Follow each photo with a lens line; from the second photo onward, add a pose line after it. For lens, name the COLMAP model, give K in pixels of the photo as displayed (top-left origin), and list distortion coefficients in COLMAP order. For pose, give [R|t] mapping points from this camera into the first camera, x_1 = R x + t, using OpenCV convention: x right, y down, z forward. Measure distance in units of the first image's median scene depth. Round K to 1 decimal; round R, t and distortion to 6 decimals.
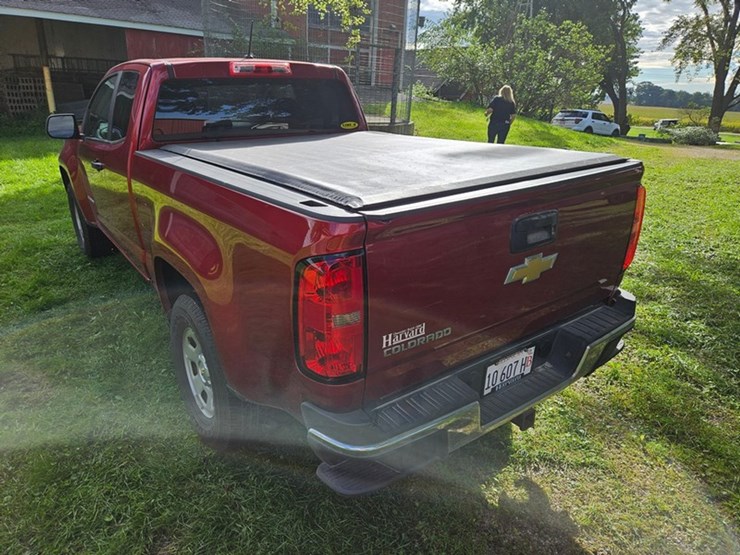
lens RADIAL K [[494.3, 0, 365.0], [0, 494.3, 281.1], [0, 0, 1]] dist [0.081557, -0.061826]
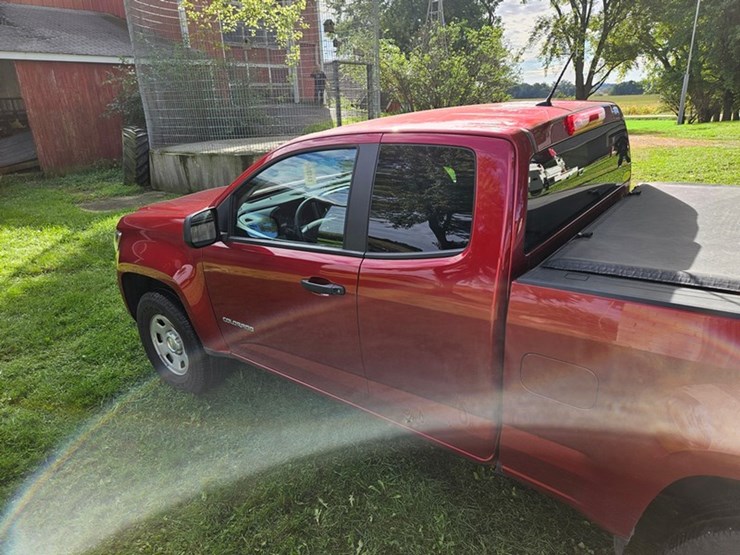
lens RADIAL K [[491.9, 0, 370.0], [0, 491.9, 277.5], [0, 0, 1]] dist [0.079934, -0.062311]
pose [[0.961133, -0.161071, 0.224232, -0.132066], [0.165165, 0.986266, 0.000508, -0.050718], [-0.221234, 0.036547, 0.974536, 0.080368]]
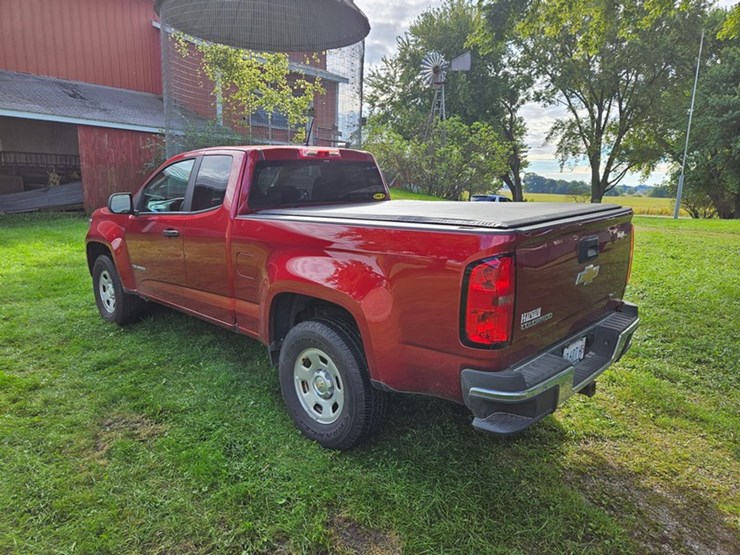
lens RADIAL K [[494.3, 0, 365.0], [0, 494.3, 281.1], [0, 0, 1]] dist [0.081557, -0.061826]
pose [[0.986011, -0.045352, 0.160390, -0.059980], [0.071393, 0.984445, -0.160532, 0.019967], [-0.150615, 0.169737, 0.973912, -0.035172]]
